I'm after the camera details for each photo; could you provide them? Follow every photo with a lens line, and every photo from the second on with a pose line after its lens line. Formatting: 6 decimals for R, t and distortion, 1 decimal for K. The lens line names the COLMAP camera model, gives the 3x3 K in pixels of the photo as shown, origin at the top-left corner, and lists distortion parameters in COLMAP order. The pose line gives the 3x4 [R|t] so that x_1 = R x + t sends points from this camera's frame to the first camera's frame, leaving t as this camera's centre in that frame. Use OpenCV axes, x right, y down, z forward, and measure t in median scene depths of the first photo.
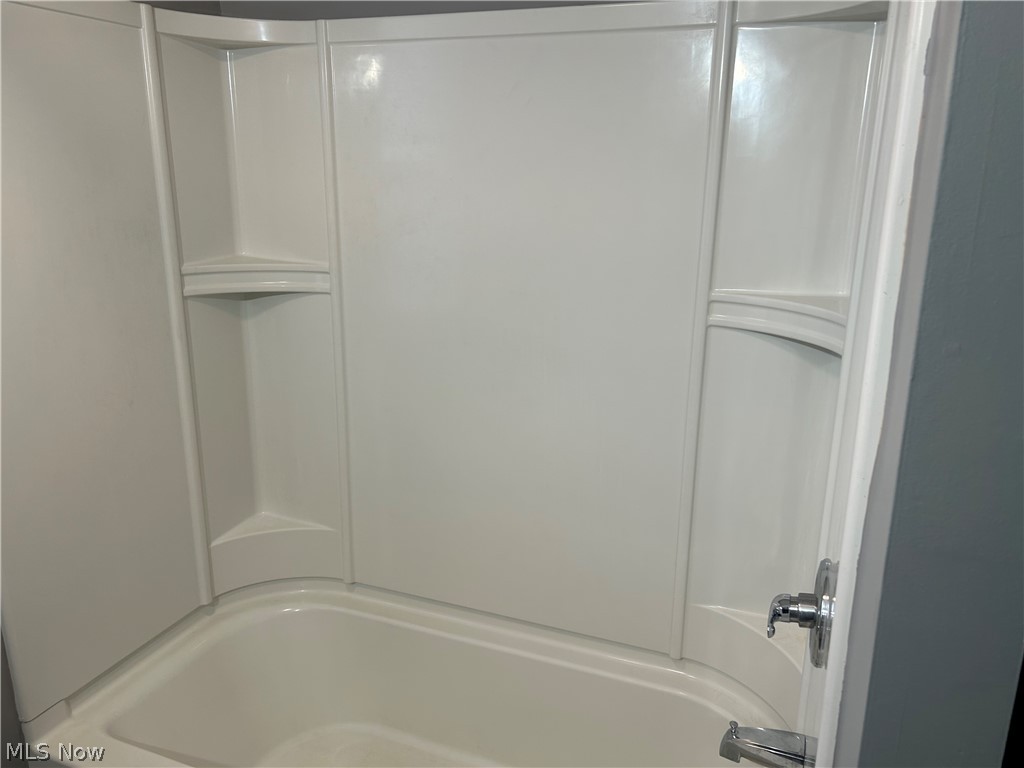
lens RADIAL K [[803.2, 0, 512.0], [0, 803.2, 384.0], [0, 0, 1]] dist [0.007172, 0.121912]
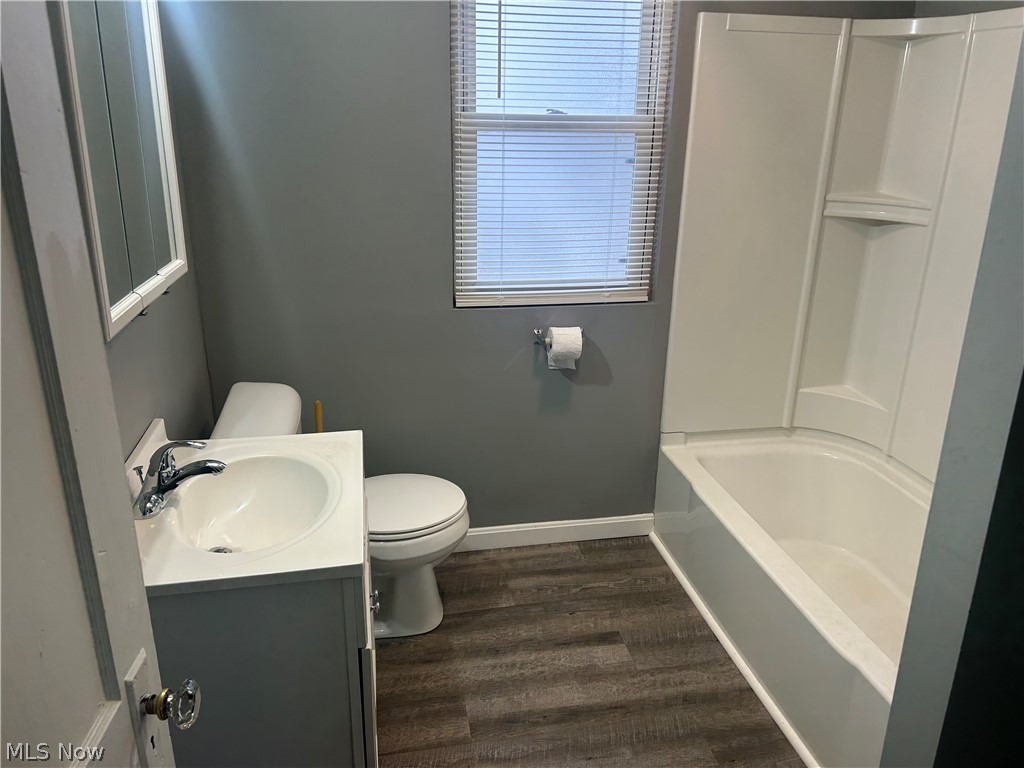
lens RADIAL K [[761.9, 0, 512.0], [0, 761.9, 384.0], [0, 0, 1]] dist [0.007253, -0.046654]
pose [[0.530536, 0.279970, -0.800093, 0.449560], [-0.222509, 0.956779, 0.187254, 0.046602], [0.817937, 0.078682, 0.569901, -0.207321]]
